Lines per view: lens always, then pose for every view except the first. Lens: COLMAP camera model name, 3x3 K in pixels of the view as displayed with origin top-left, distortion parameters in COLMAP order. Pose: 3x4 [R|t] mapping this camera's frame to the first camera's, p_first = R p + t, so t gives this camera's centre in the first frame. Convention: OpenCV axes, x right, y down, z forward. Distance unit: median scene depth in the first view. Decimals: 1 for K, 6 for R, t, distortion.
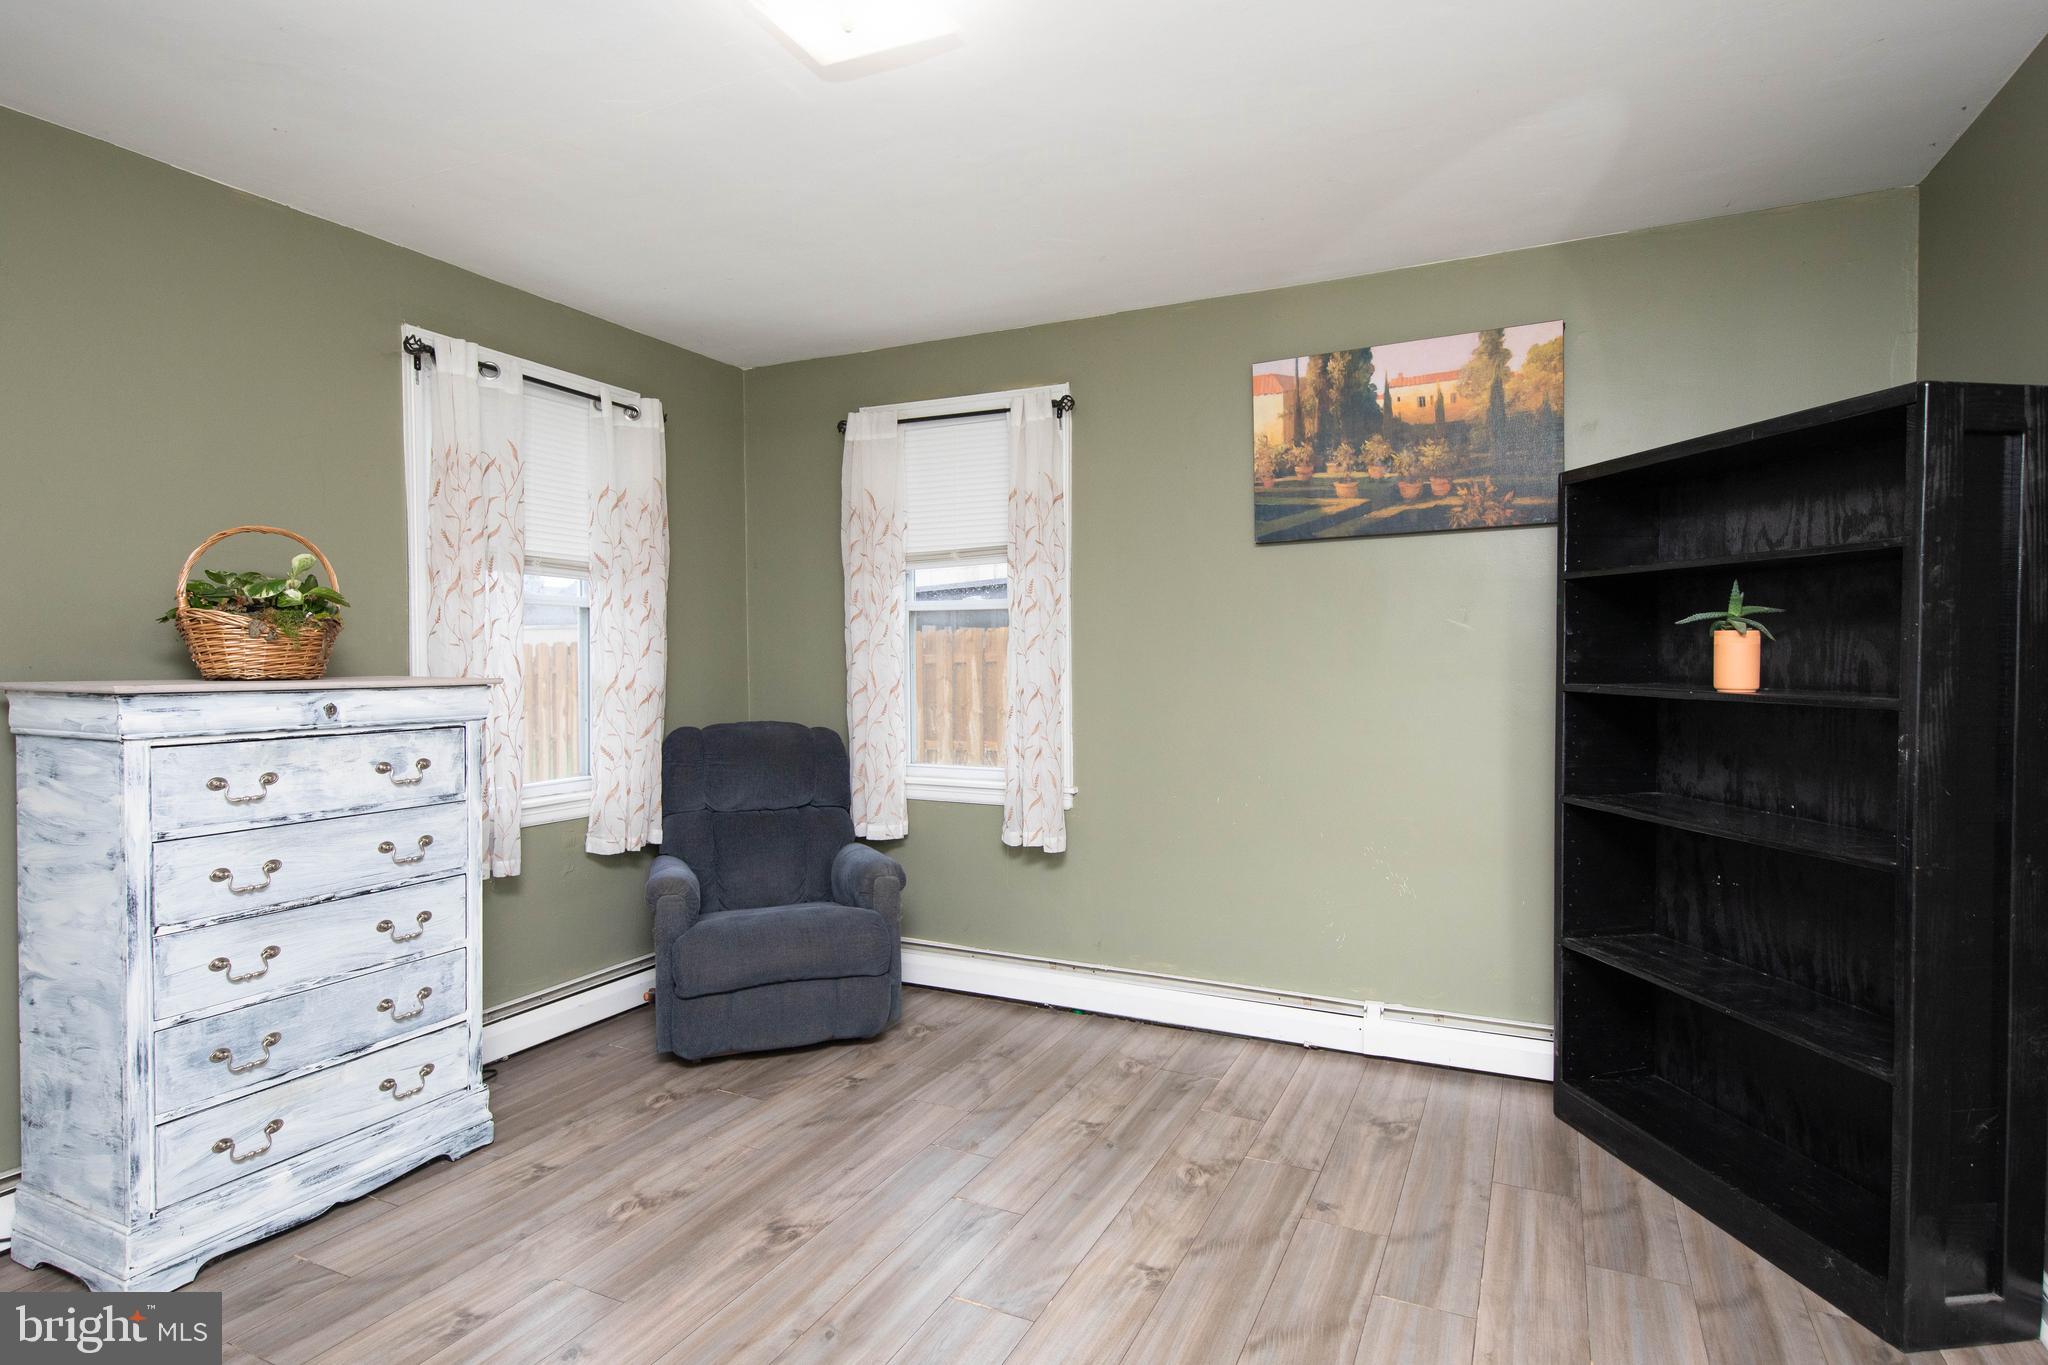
lens RADIAL K [[1054.4, 0, 1014.8], [0, 1054.4, 682.5], [0, 0, 1]] dist [-0.001636, -0.000318]
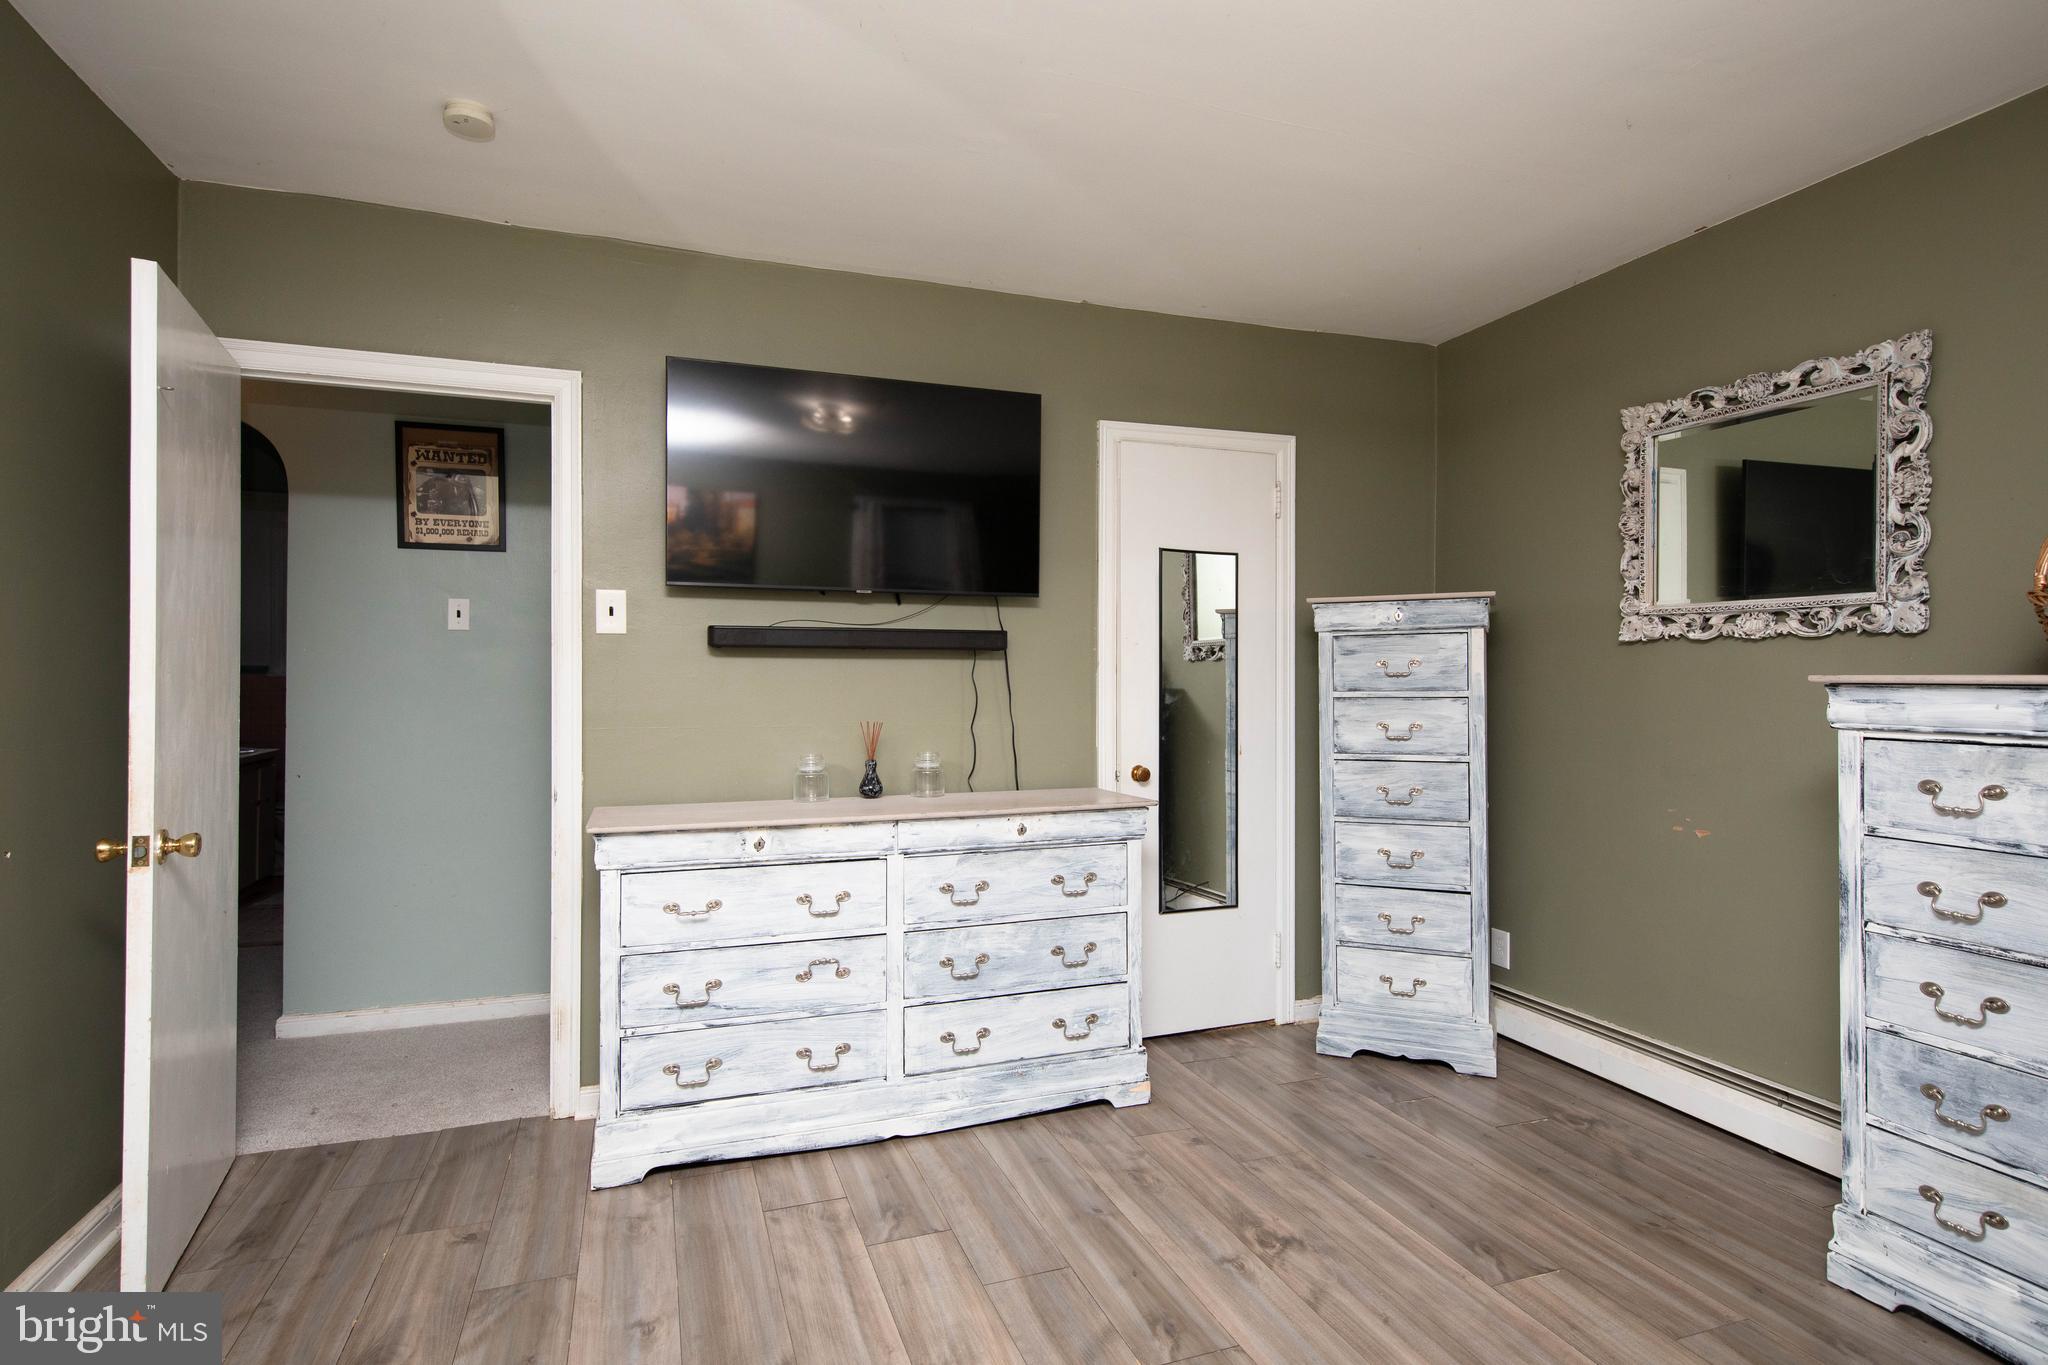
lens RADIAL K [[1054.4, 0, 1014.4], [0, 1054.4, 671.5], [0, 0, 1]] dist [-0.001636, -0.000318]
pose [[-0.699384, 0.001726, -0.714744, 0.423788], [-0.011657, 0.999837, 0.013821, -0.005545], [0.714651, 0.017998, -0.699250, 1.057412]]
